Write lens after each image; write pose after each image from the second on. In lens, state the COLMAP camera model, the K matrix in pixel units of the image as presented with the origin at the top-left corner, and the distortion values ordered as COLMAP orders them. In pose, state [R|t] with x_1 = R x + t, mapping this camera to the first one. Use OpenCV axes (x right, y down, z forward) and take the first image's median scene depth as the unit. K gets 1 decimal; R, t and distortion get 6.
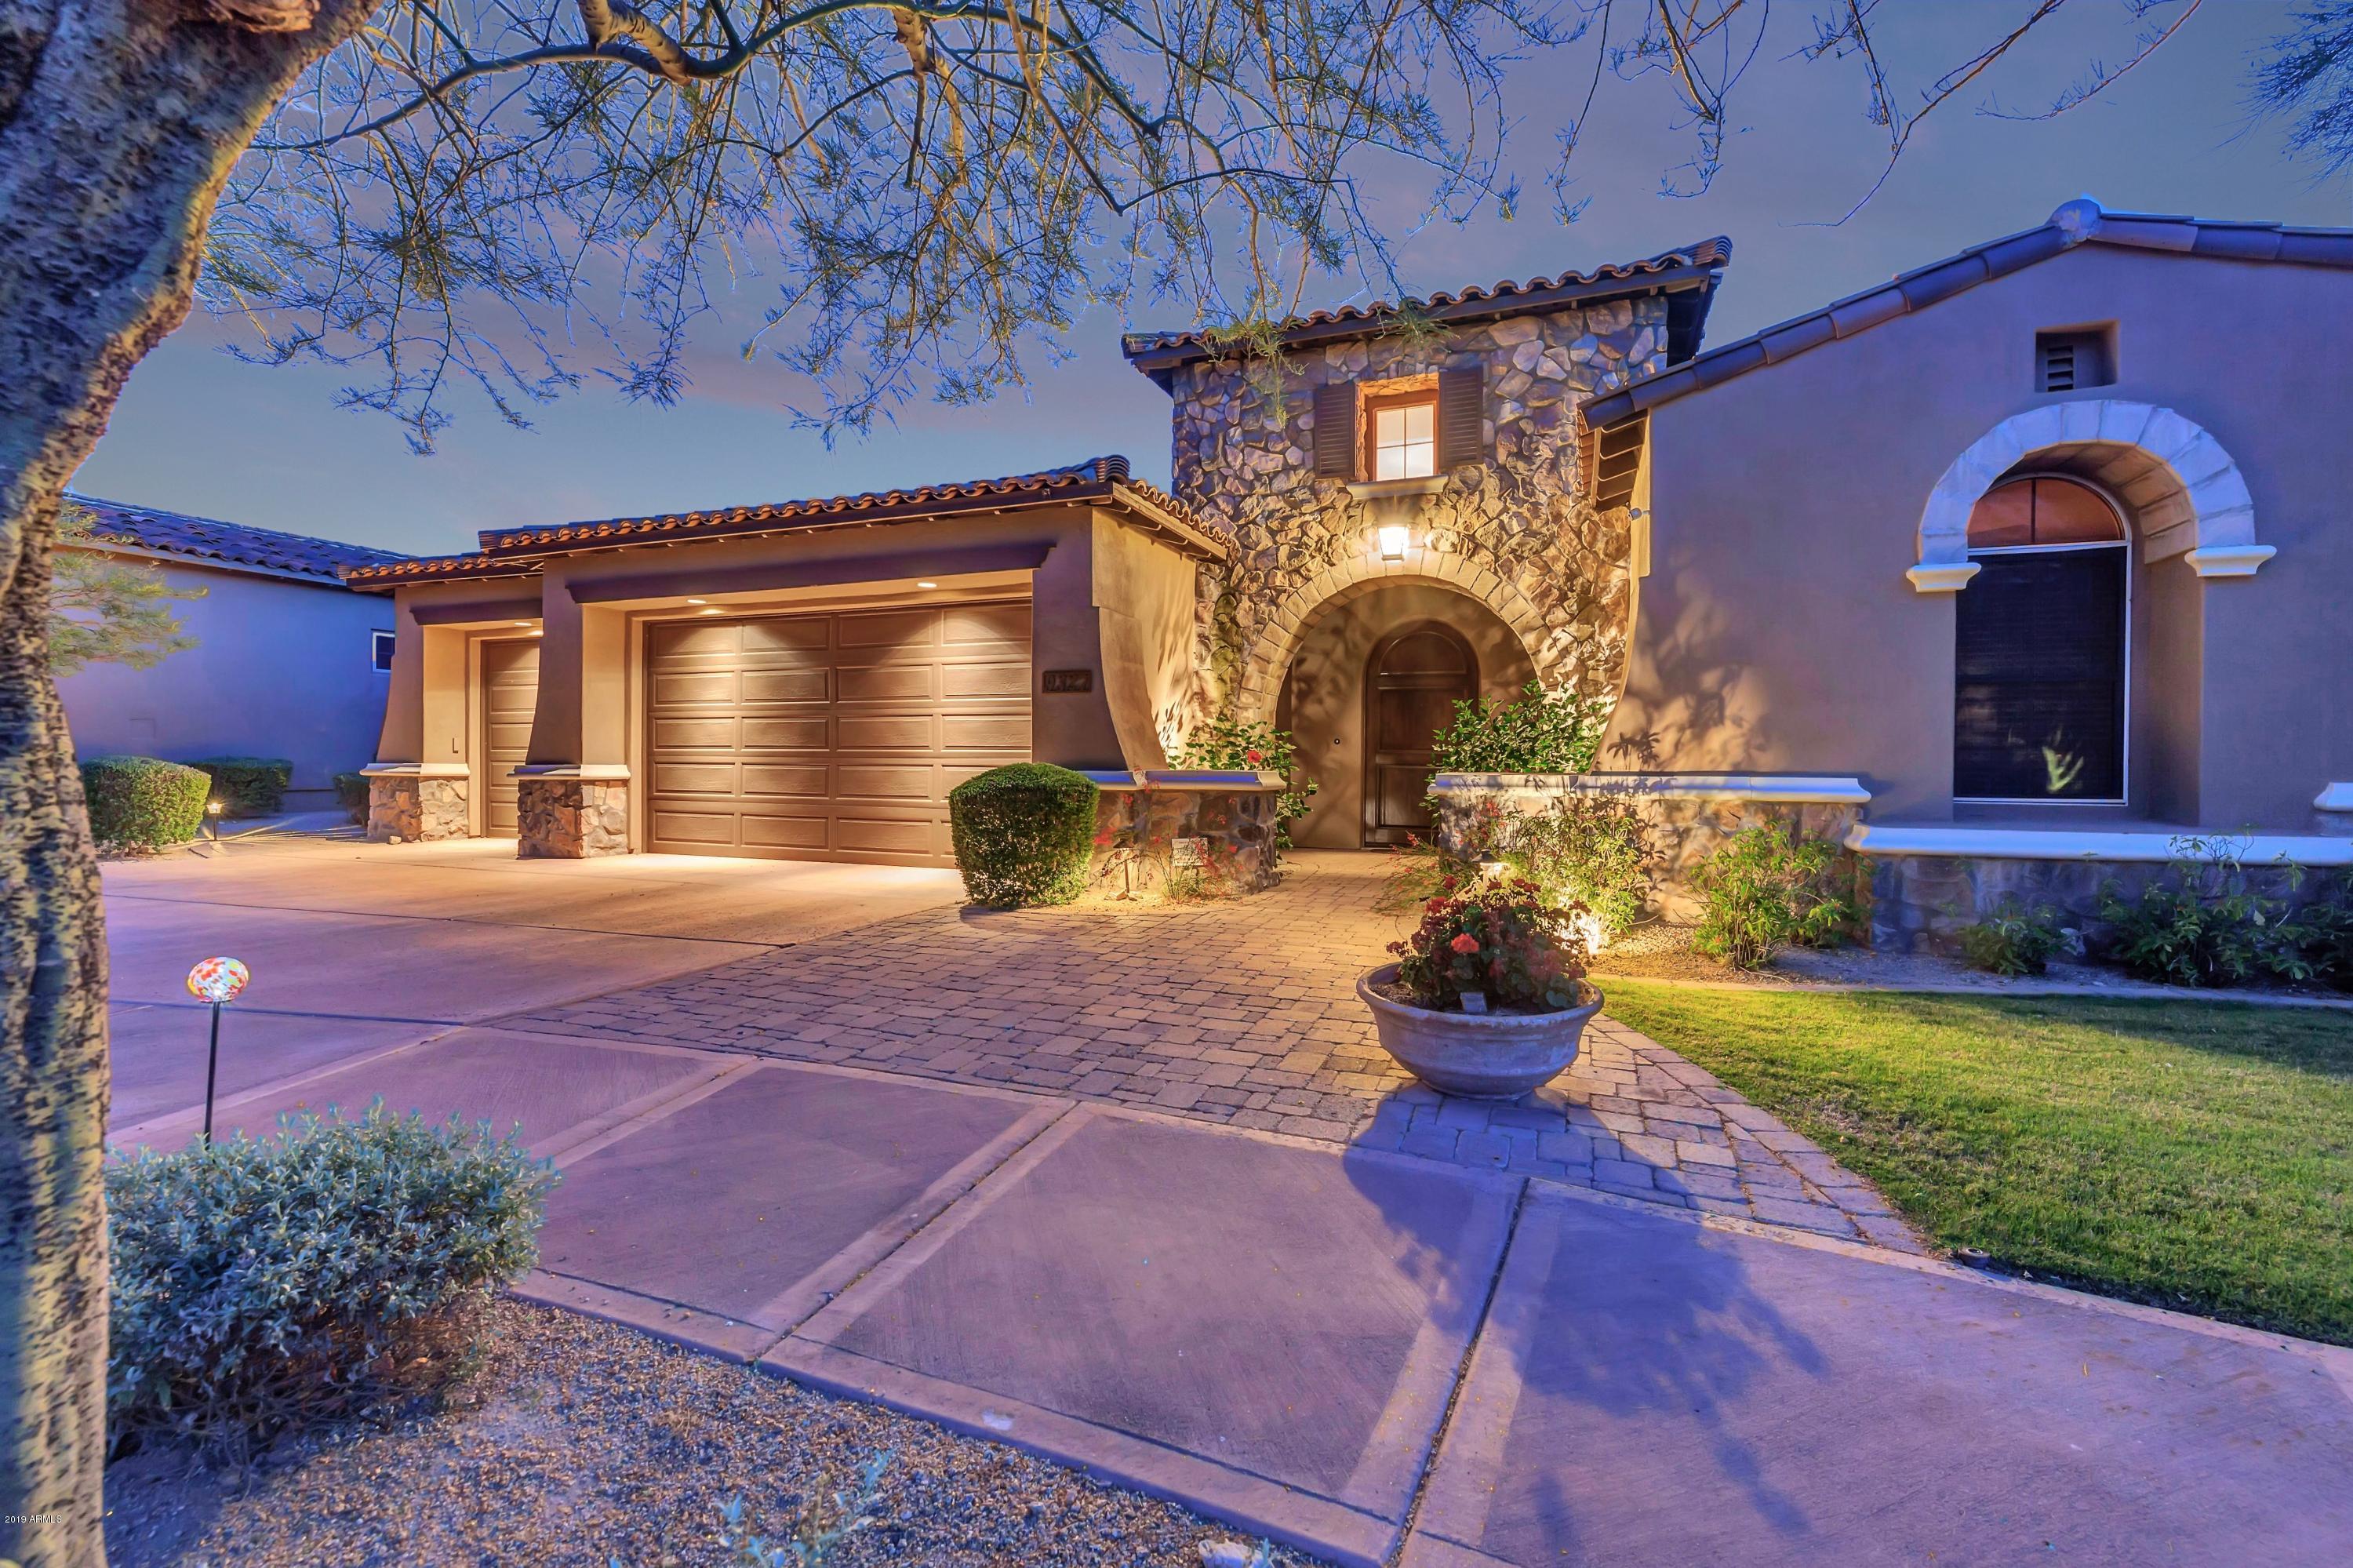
lens RADIAL K [[1014.8, 0, 1153.3], [0, 1014.8, 784.9], [0, 0, 1]] dist [-0.000633, -0.000105]
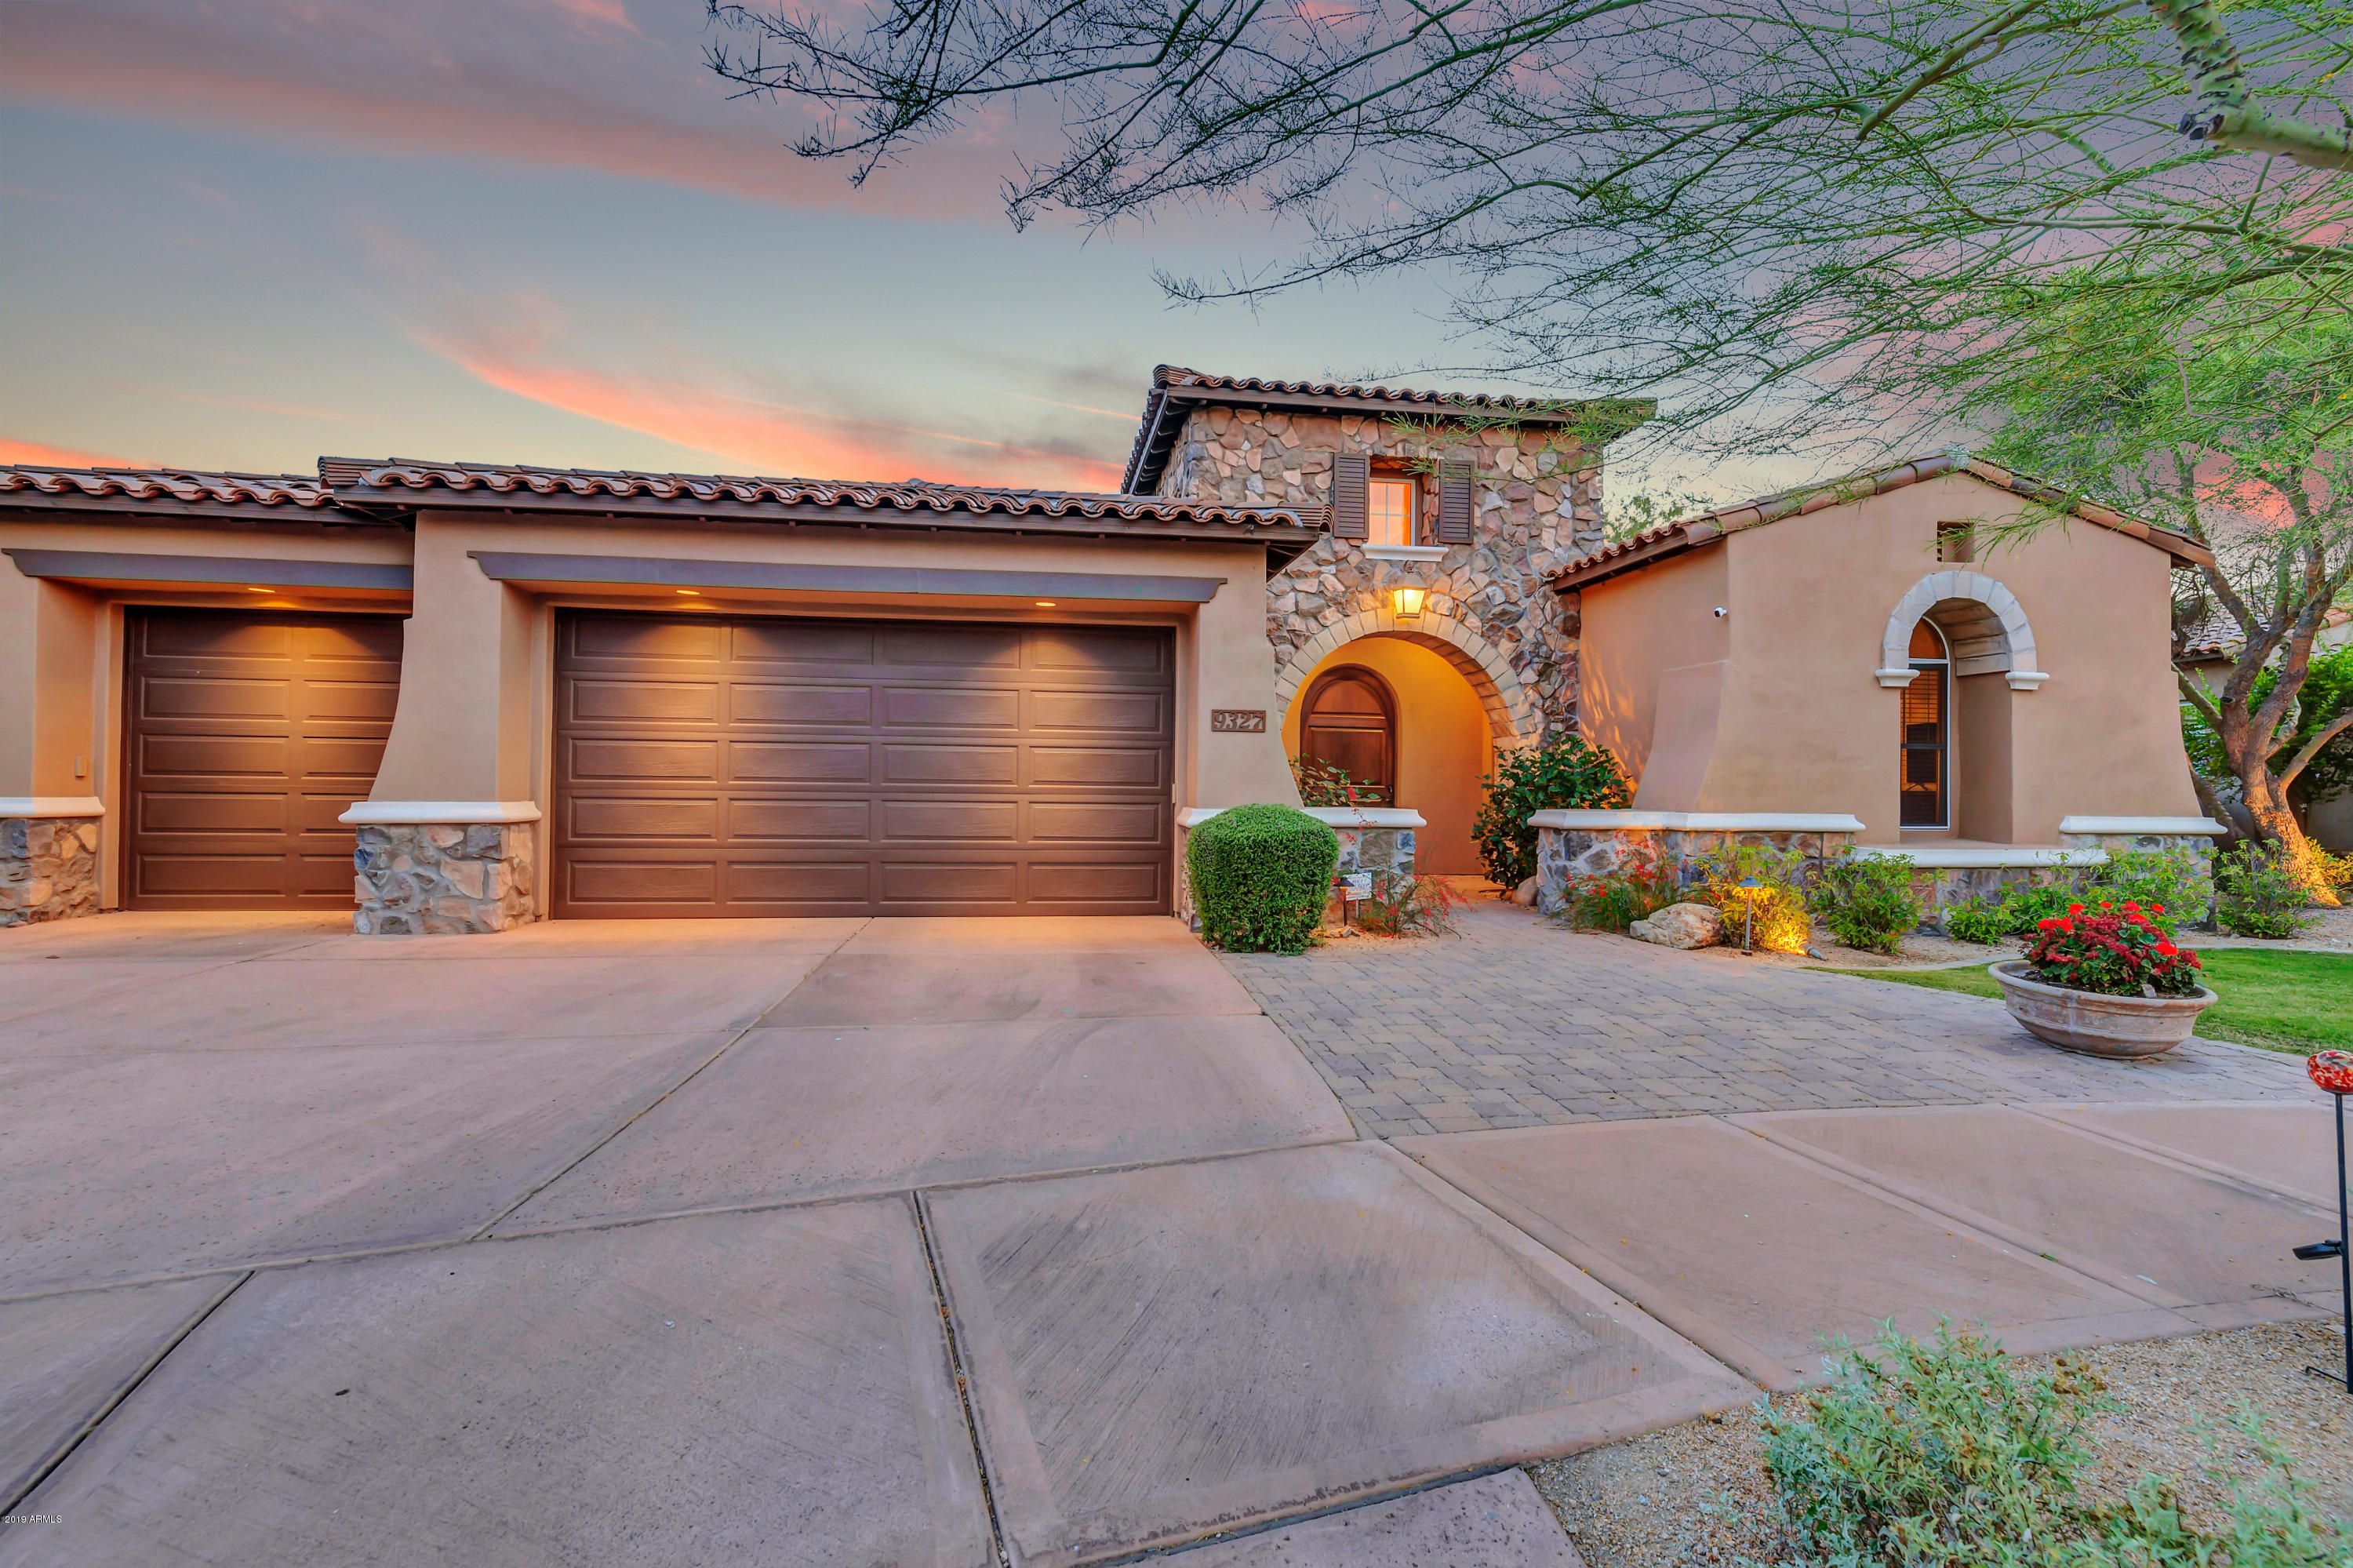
lens RADIAL K [[1014.8, 0, 1155.7], [0, 1014.8, 774.2], [0, 0, 1]] dist [-0.000633, -0.000105]
pose [[0.868704, 0.010308, 0.495225, -0.619711], [0.005477, 0.999522, -0.030412, -0.017386], [-0.495302, 0.029131, 0.868232, 0.181641]]
